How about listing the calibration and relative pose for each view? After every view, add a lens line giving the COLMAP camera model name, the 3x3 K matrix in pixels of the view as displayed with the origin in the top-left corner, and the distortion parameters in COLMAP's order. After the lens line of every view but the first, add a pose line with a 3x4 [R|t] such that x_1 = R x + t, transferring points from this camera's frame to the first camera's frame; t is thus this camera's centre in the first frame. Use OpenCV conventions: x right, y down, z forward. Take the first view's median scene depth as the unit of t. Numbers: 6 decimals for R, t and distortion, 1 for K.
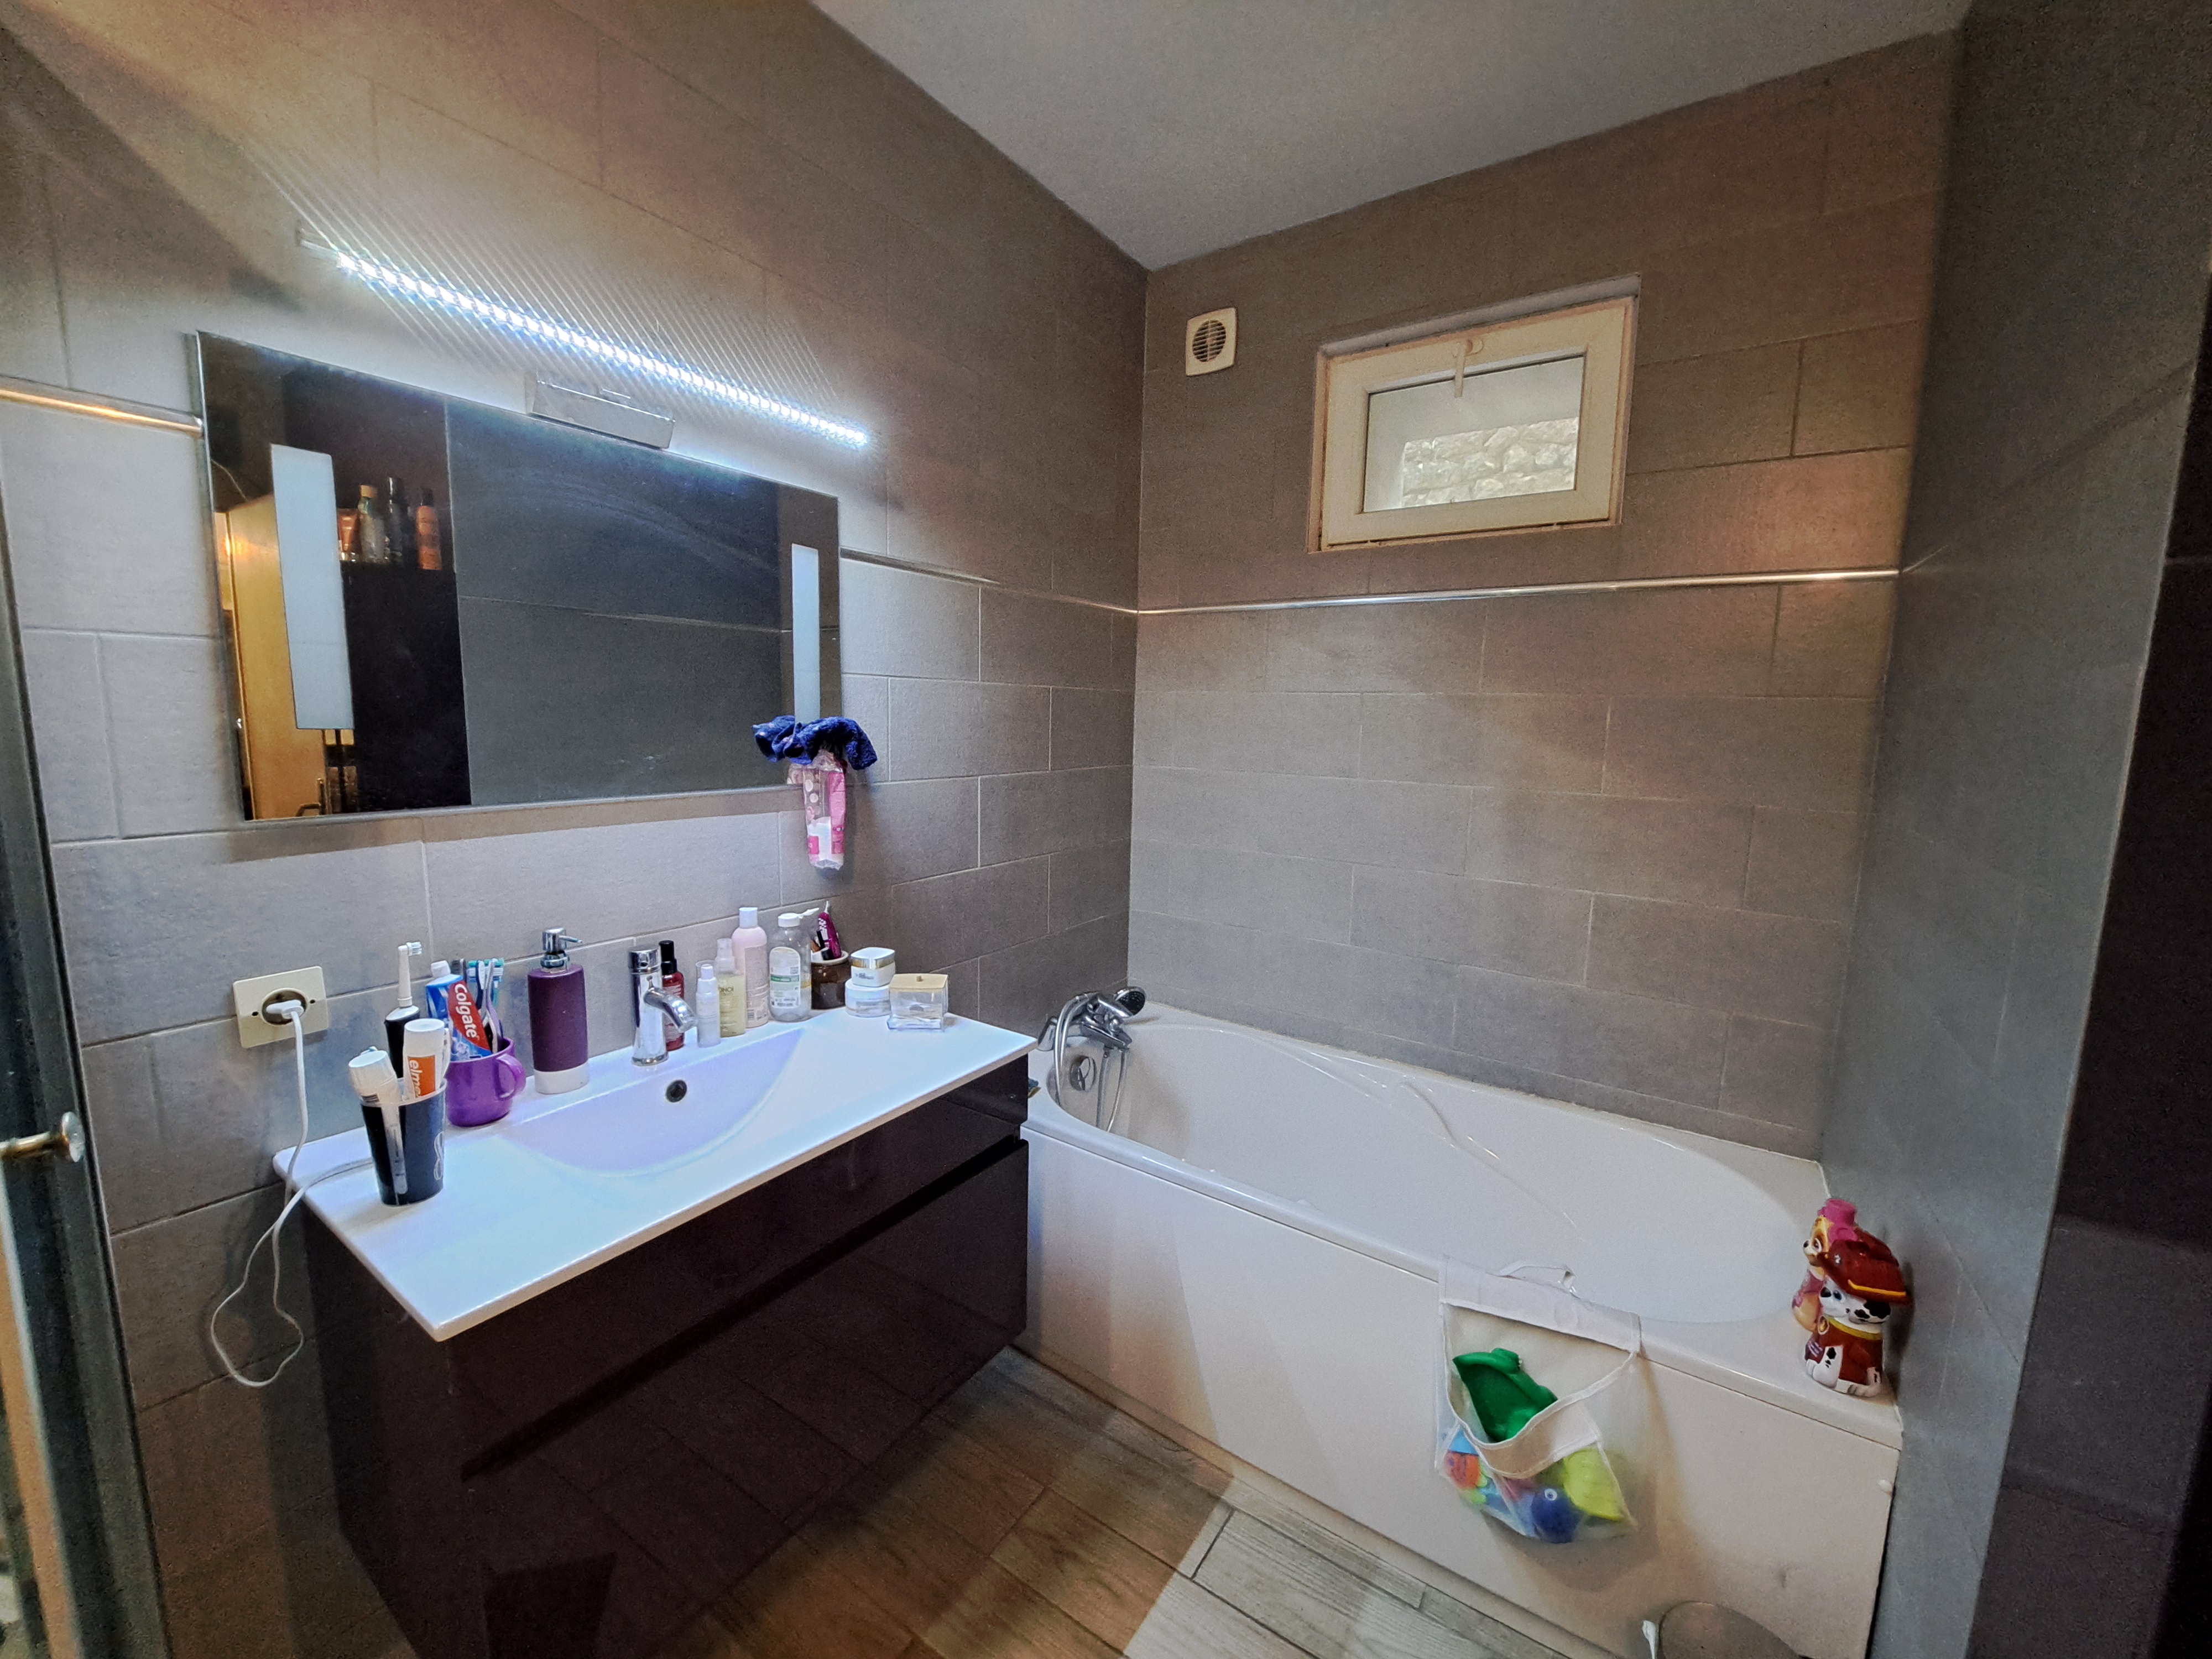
lens RADIAL K [[871.6, 0, 1106.5], [0, 871.6, 824.0], [0, 0, 1]] dist [-0.012054, -0.000290]
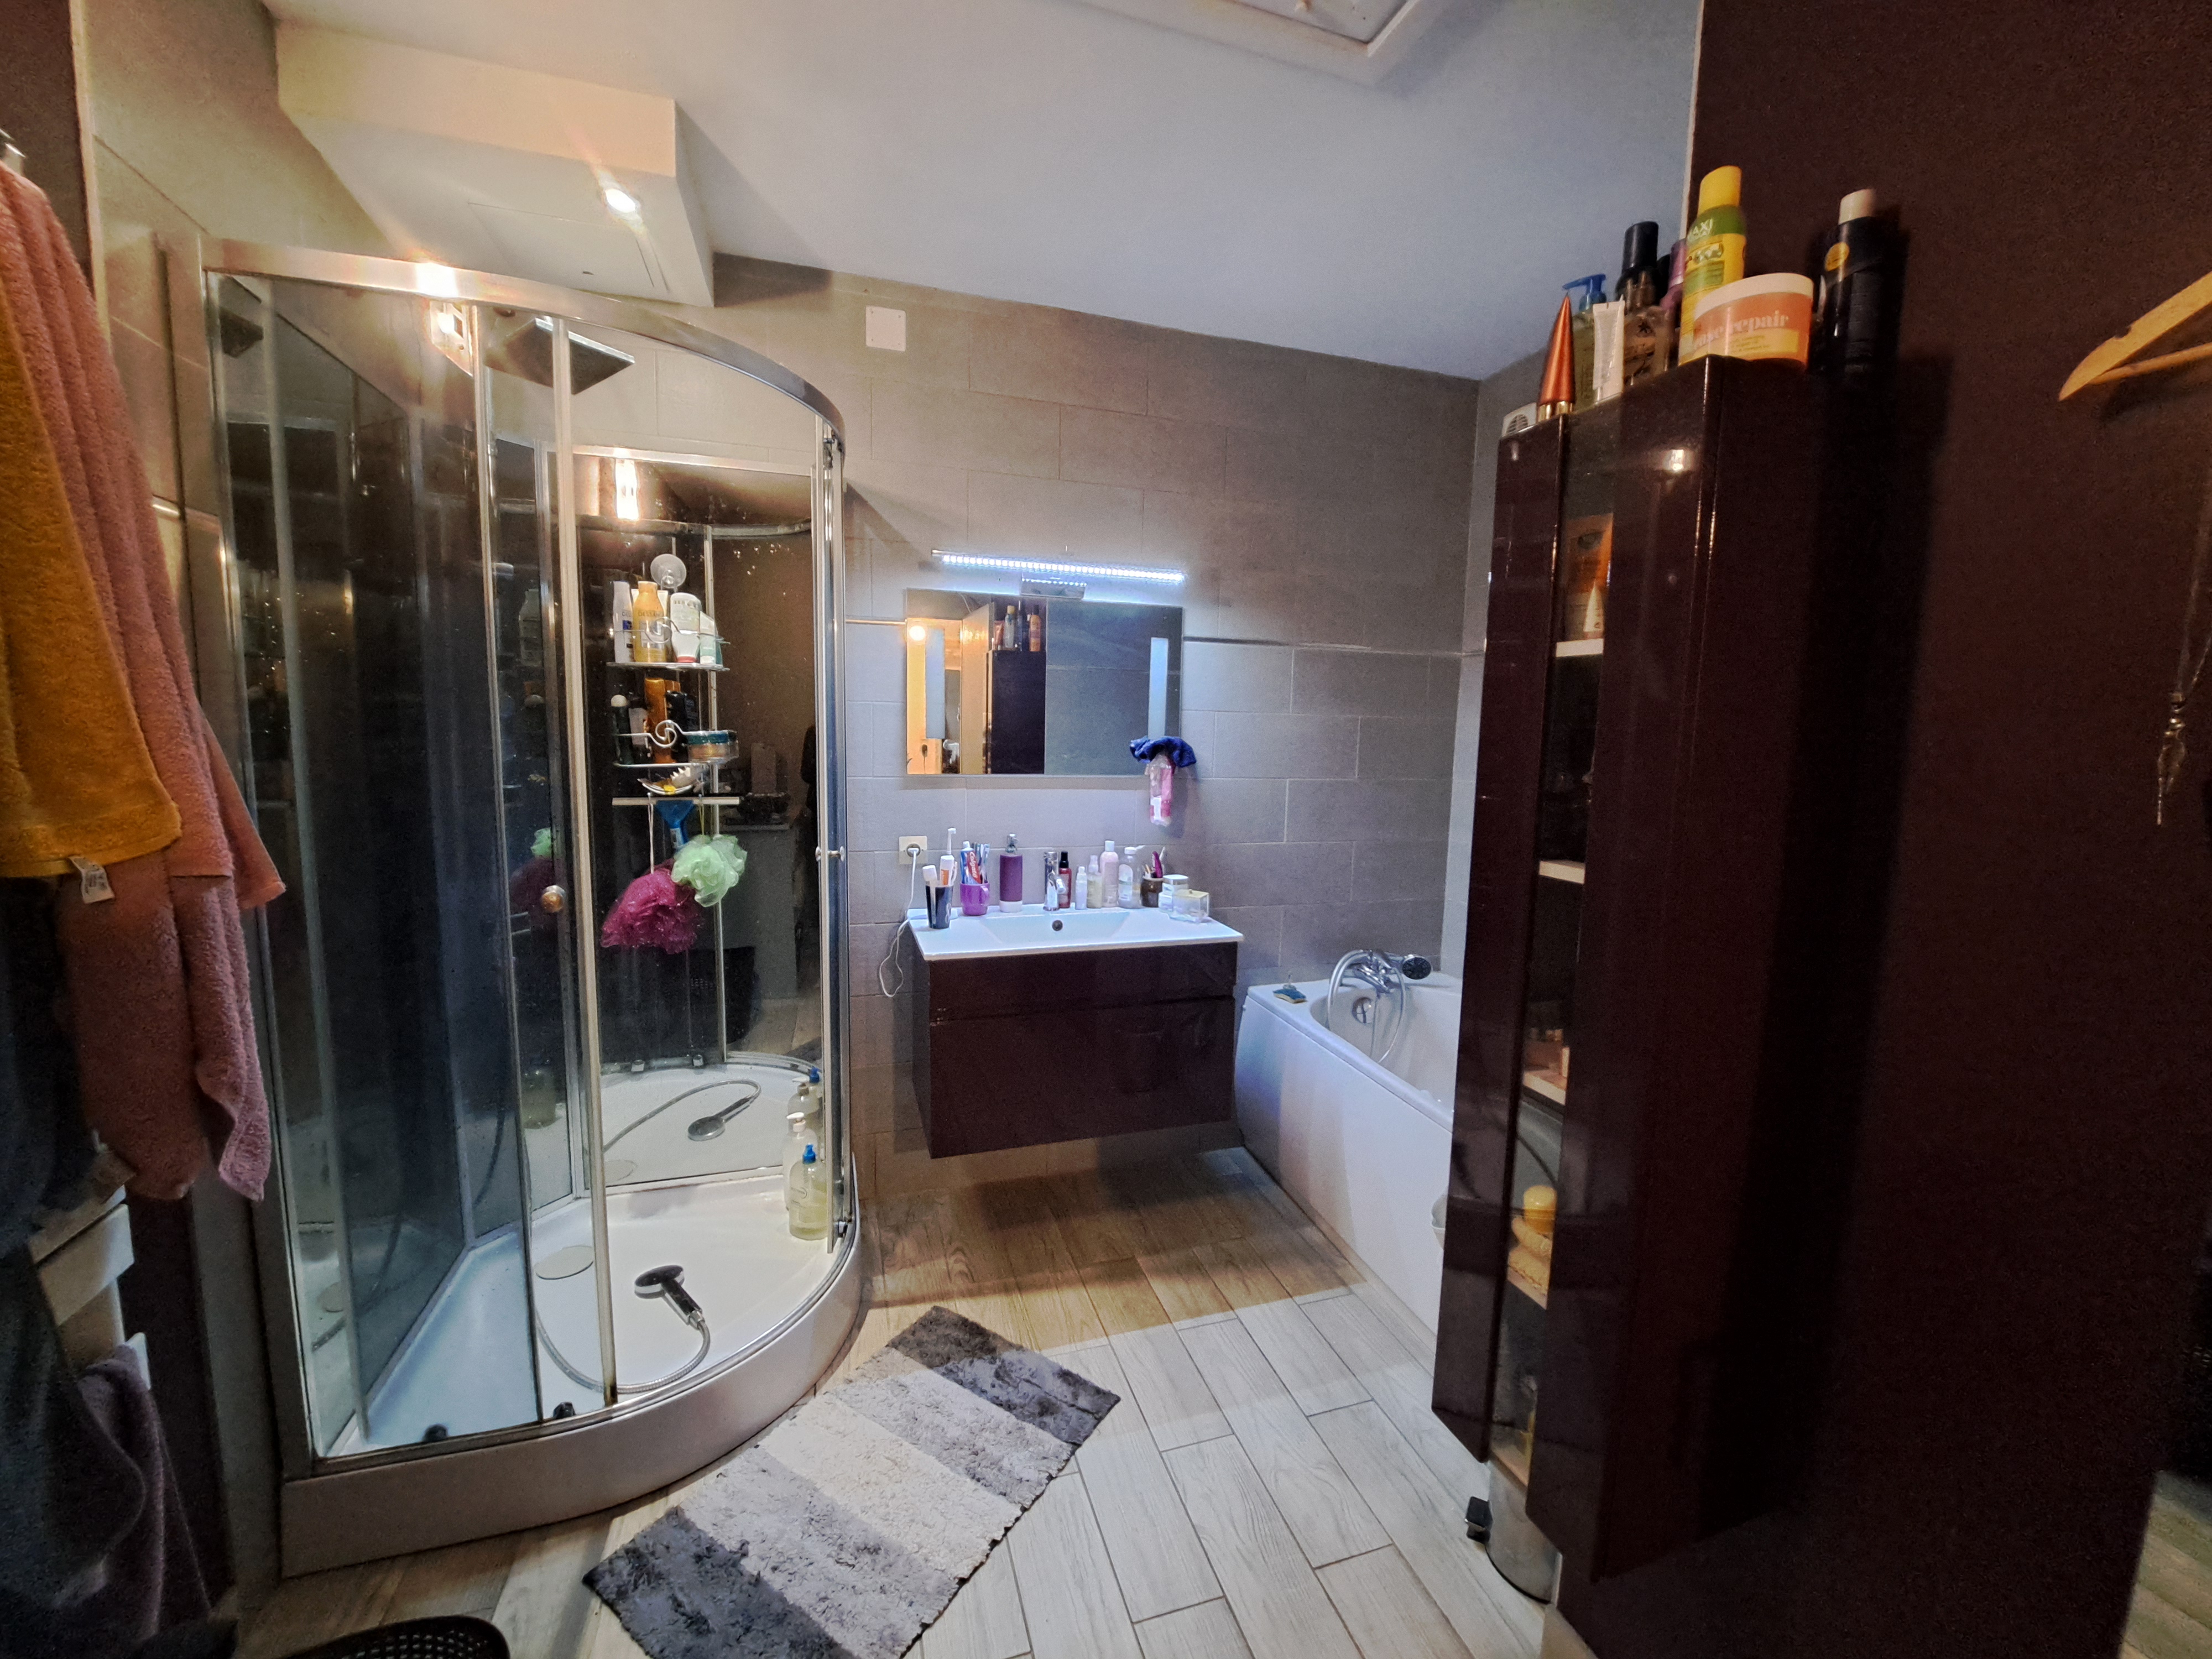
lens RADIAL K [[871.6, 0, 1102.3], [0, 871.6, 828.0], [0, 0, 1]] dist [-0.012054, -0.000290]
pose [[0.786992, 0.067366, -0.613274, 0.642680], [-0.084881, 0.996391, 0.000525, 0.065876], [0.611096, 0.051642, 0.789870, -0.414234]]
